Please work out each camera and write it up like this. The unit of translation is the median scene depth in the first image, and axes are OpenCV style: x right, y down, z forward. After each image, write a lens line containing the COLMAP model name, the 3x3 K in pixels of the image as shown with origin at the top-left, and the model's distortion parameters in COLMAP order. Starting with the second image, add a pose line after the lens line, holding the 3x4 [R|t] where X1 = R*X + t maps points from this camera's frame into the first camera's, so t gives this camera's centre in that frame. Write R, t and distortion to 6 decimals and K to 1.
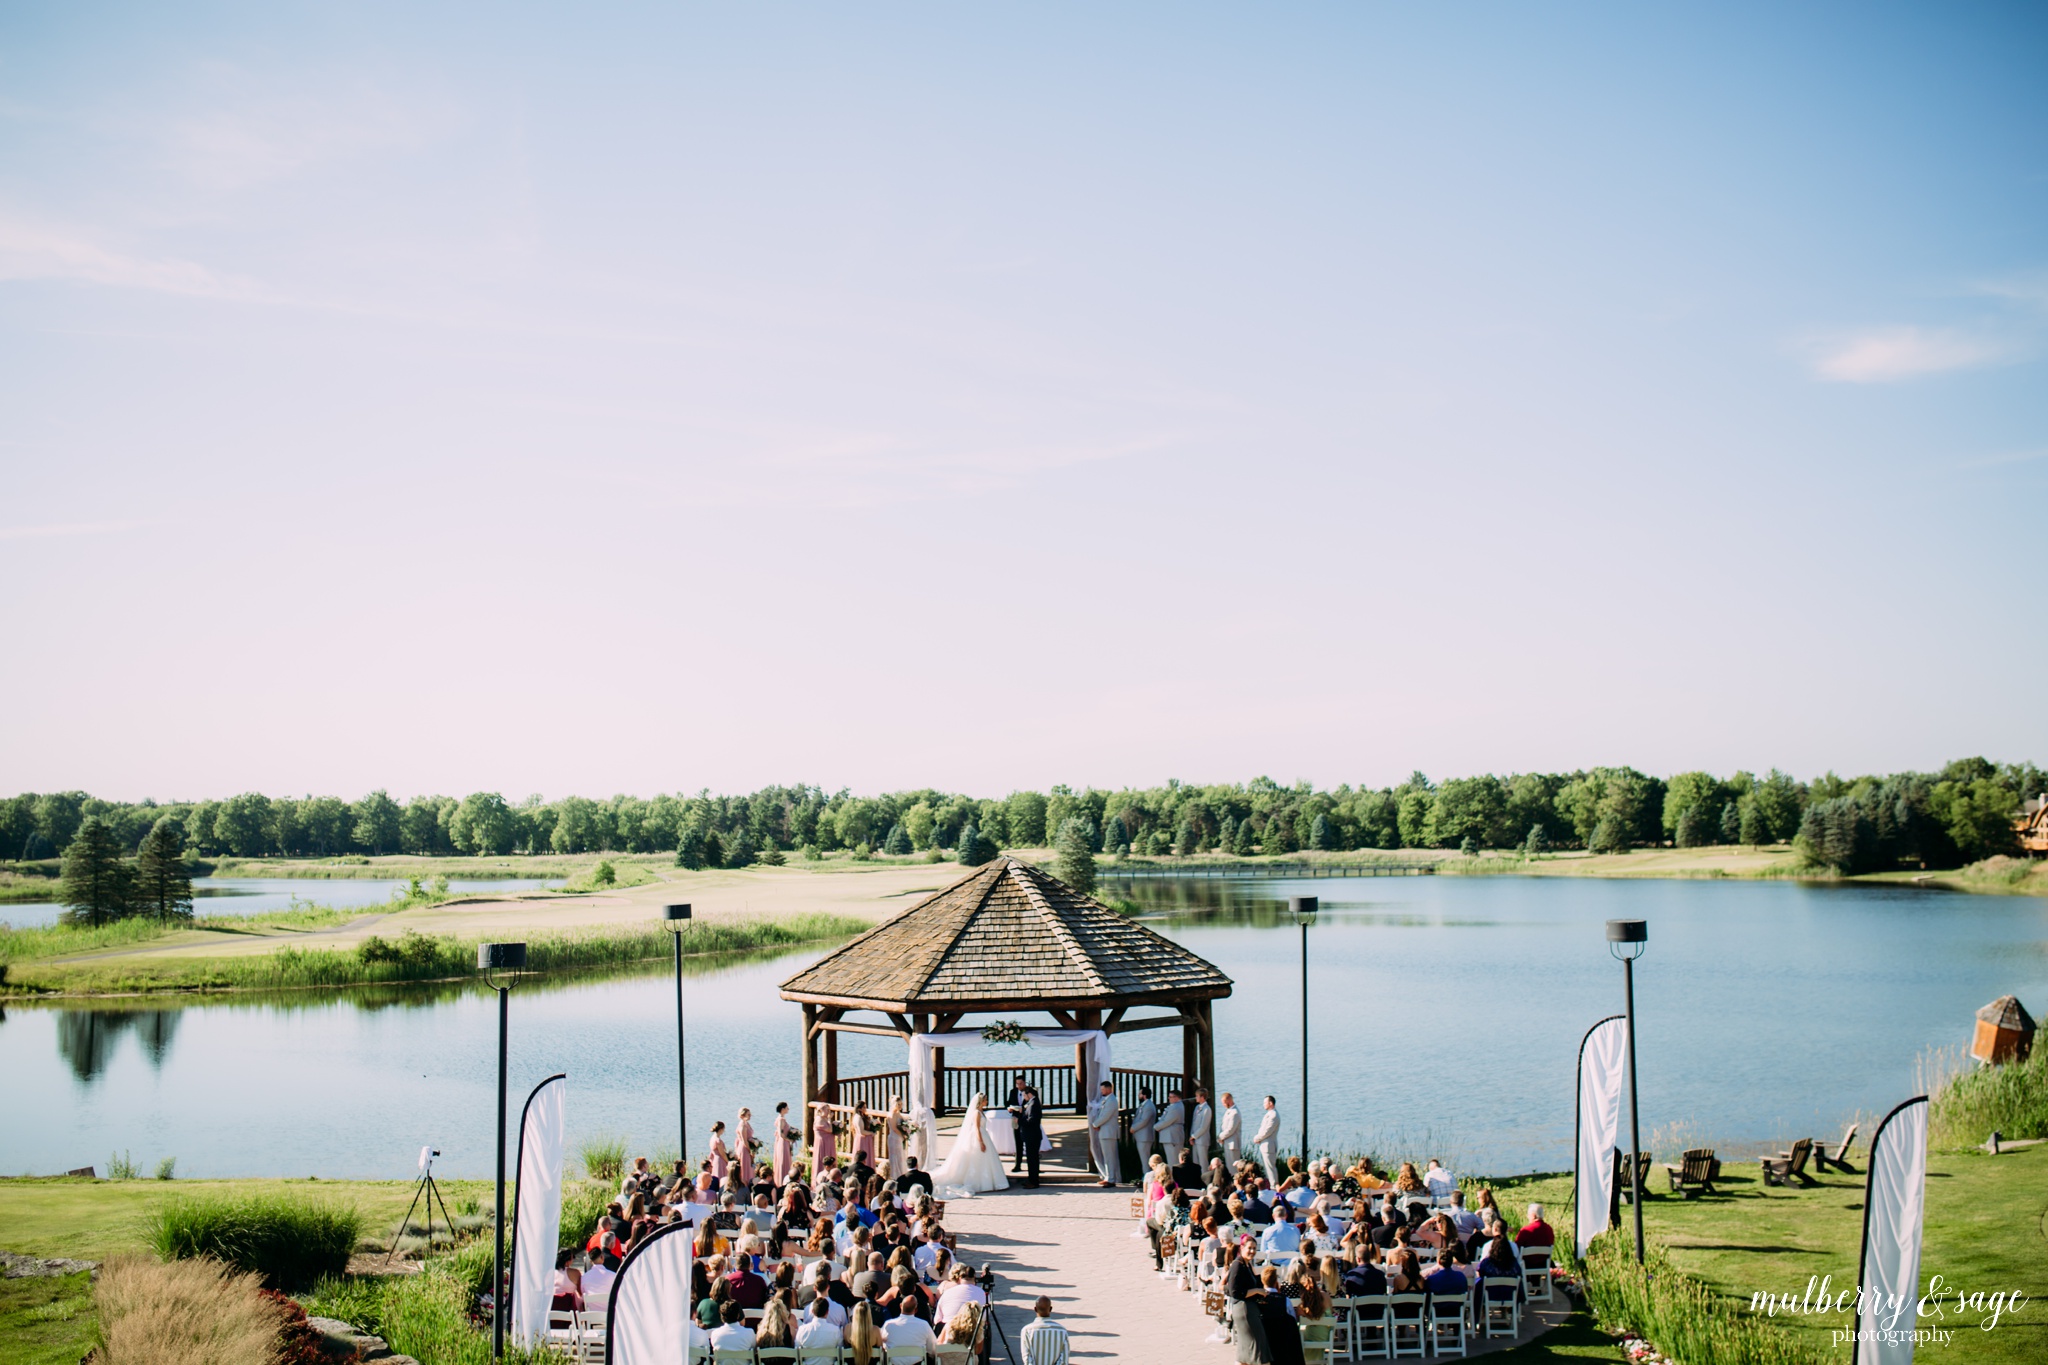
lens RADIAL K [[1963.6, 0, 1021.0], [0, 1963.6, 672.8], [0, 0, 1]] dist [0.005348, 0.000000]
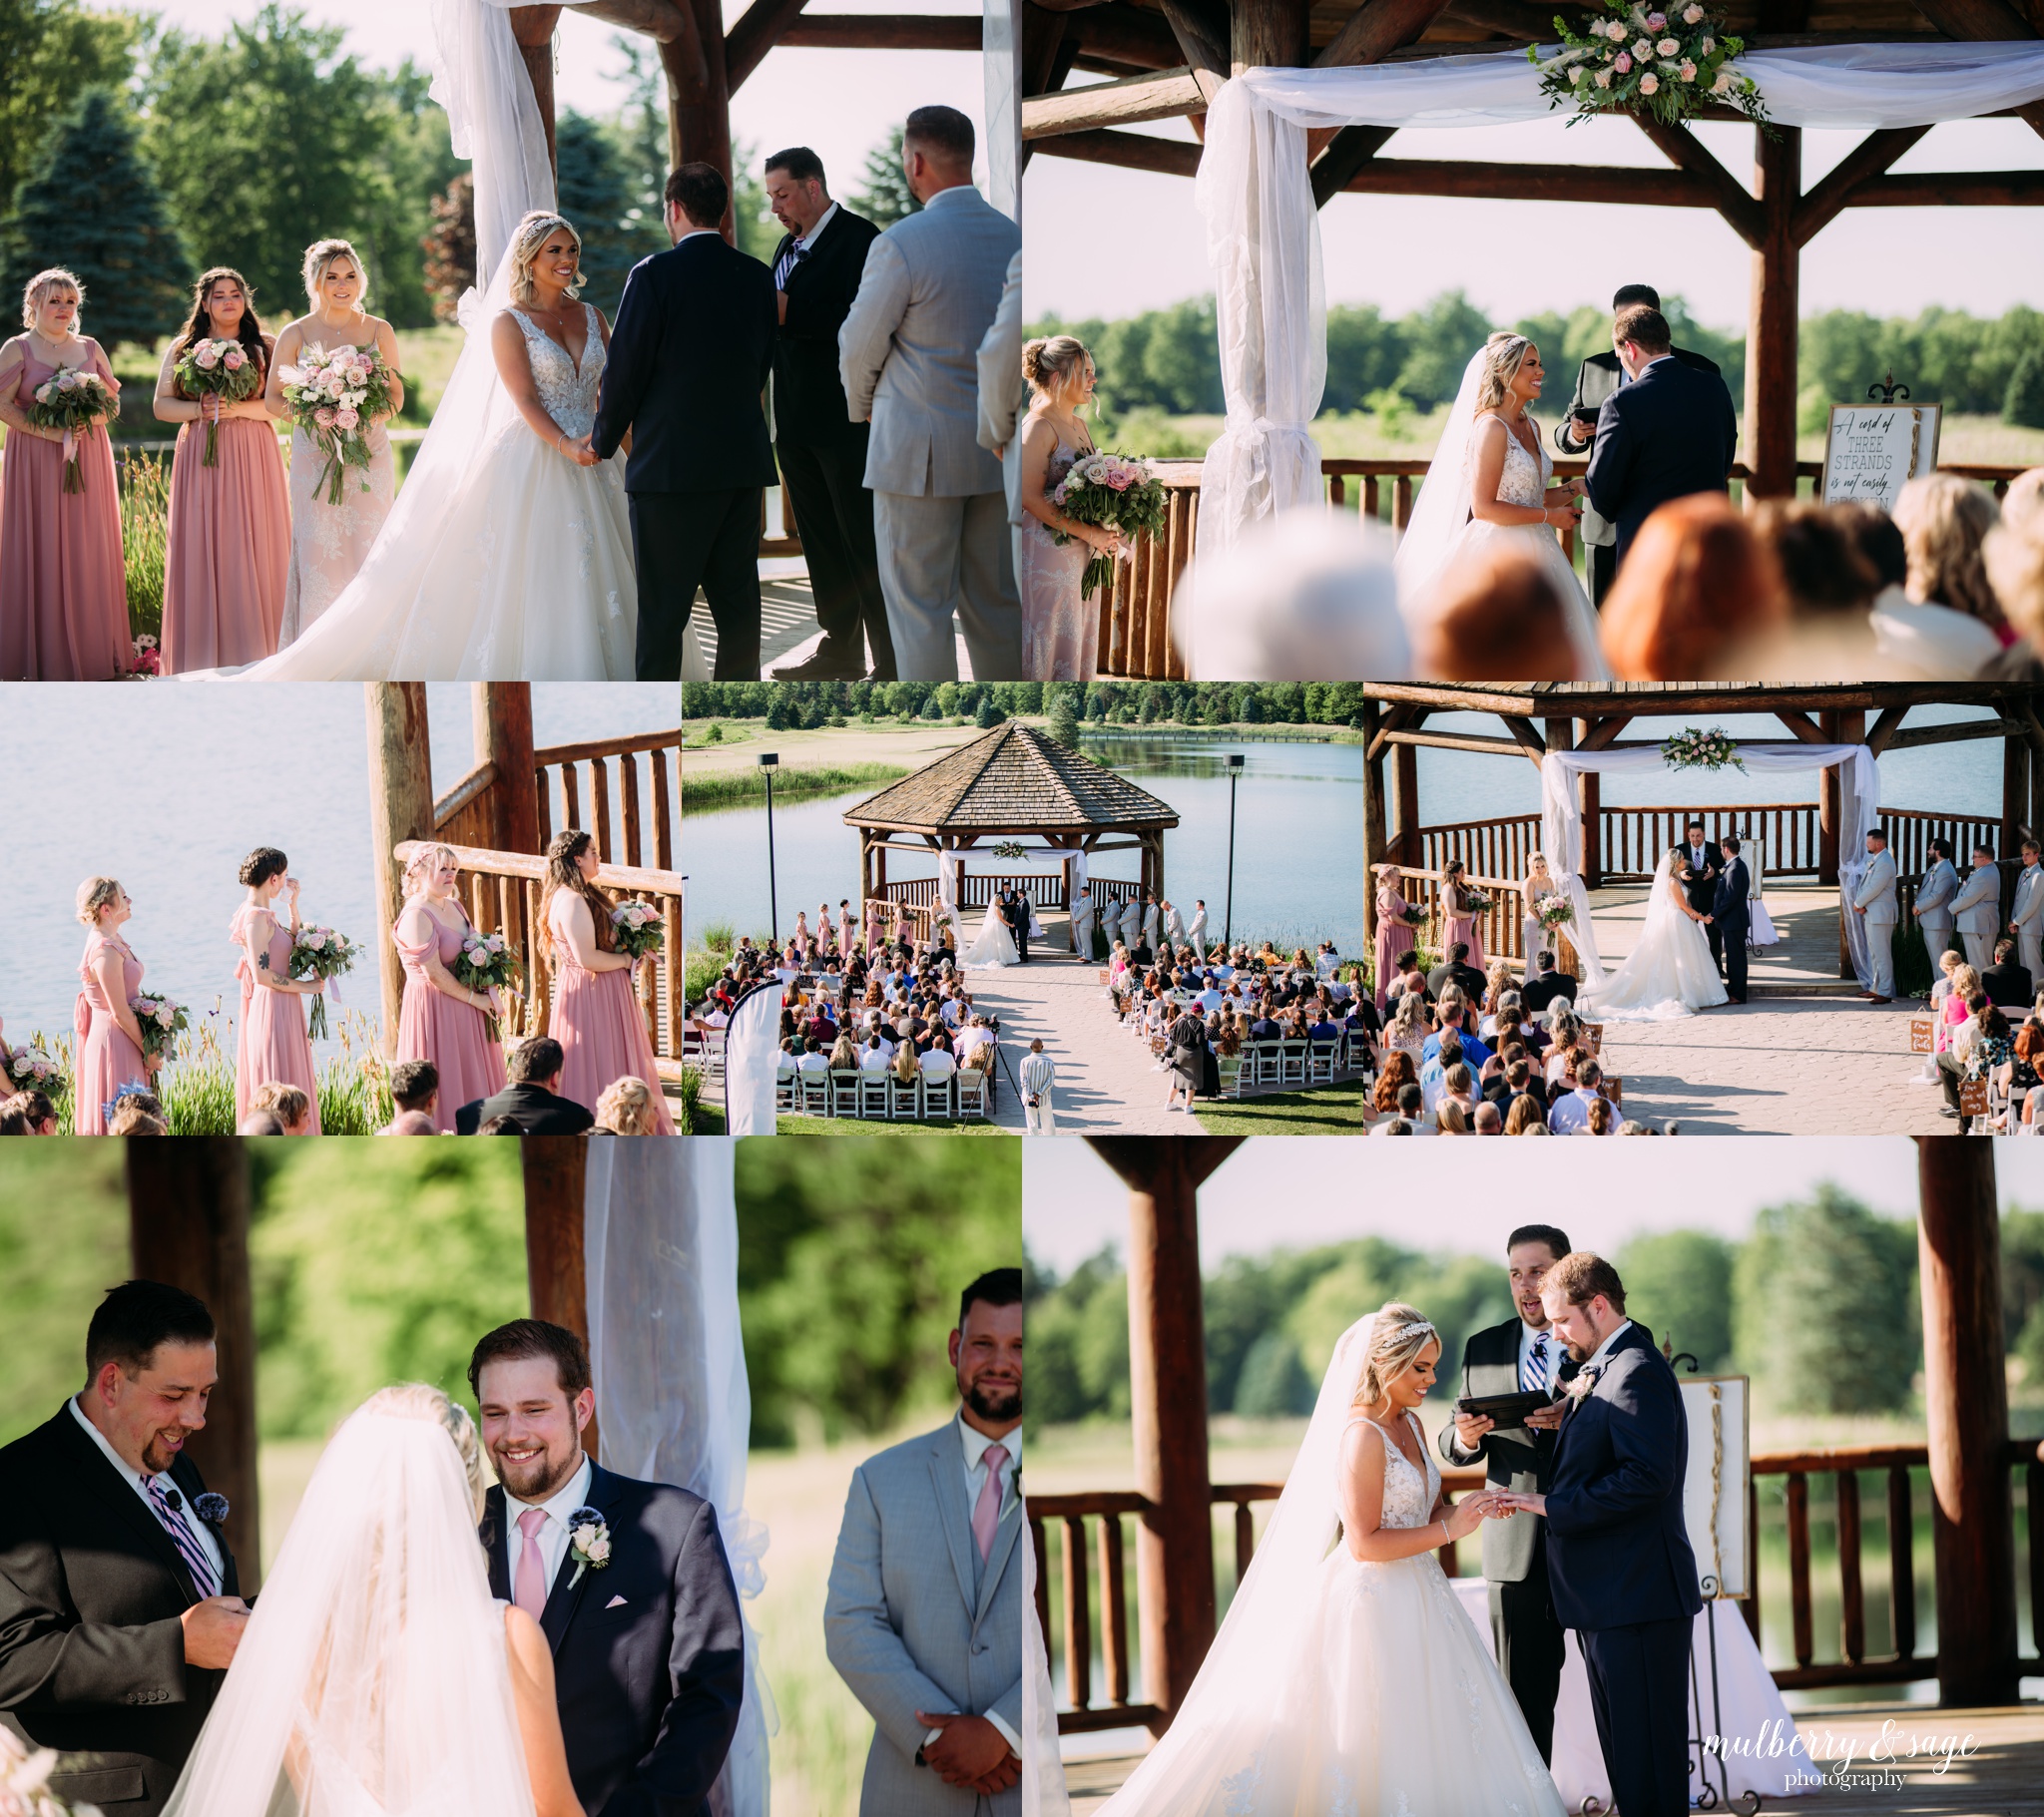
lens RADIAL K [[6651.0, 0, 1022.4], [0, 6651.0, 908.6], [0, 0, 1]] dist [-0.075198, 0.000000]
pose [[0.999702, 0.015292, -0.019034, 0.088662], [-0.009502, 0.961782, 0.273651, -1.036710], [0.022492, -0.273389, 0.961641, -3.430058]]
